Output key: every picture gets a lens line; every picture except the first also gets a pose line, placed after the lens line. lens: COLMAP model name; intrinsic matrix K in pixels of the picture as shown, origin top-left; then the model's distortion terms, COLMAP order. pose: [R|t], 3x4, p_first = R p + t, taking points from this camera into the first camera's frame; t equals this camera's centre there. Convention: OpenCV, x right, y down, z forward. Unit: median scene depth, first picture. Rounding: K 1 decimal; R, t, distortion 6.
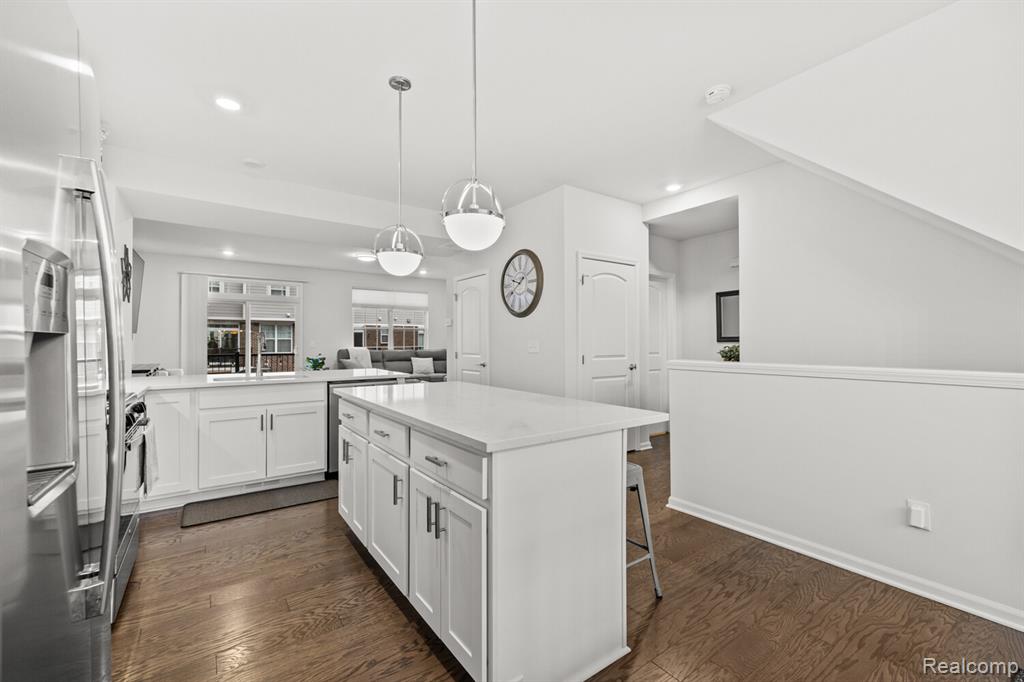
lens RADIAL K [[431.5, 0, 516.3], [0, 431.5, 340.5], [0, 0, 1]] dist [0.001805, -0.000138]
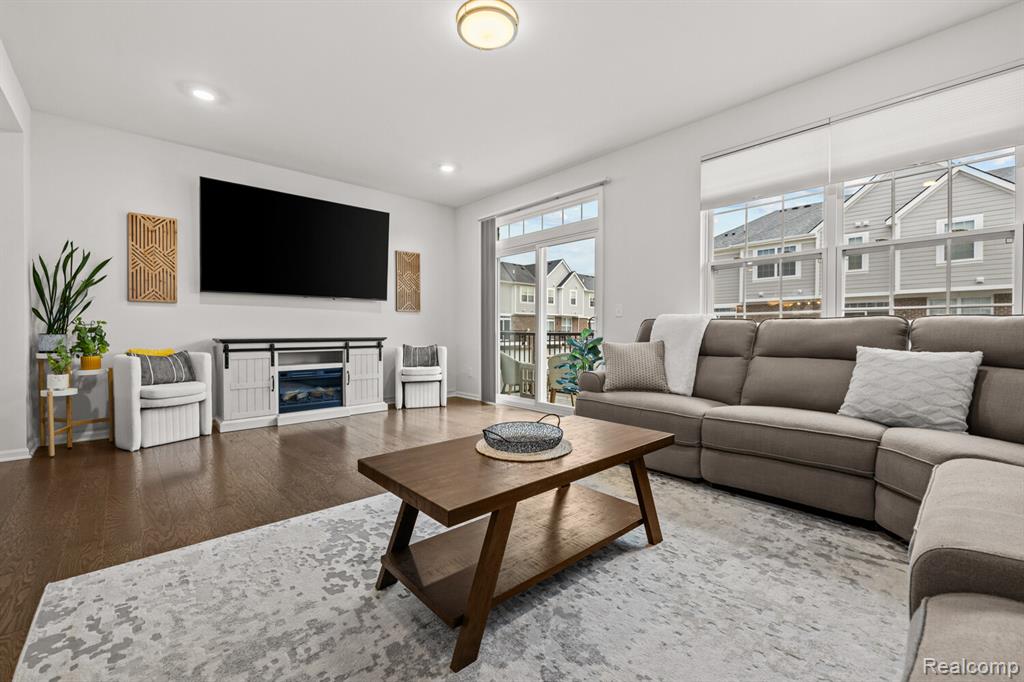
lens RADIAL K [[433.7, 0, 519.4], [0, 433.7, 337.2], [0, 0, 1]] dist [0.000462, 0.000194]
pose [[0.112867, 0.010726, -0.993552, -0.014655], [0.001903, 0.999938, 0.011011, 0.030678], [0.993608, -0.003133, 0.112839, 0.775579]]
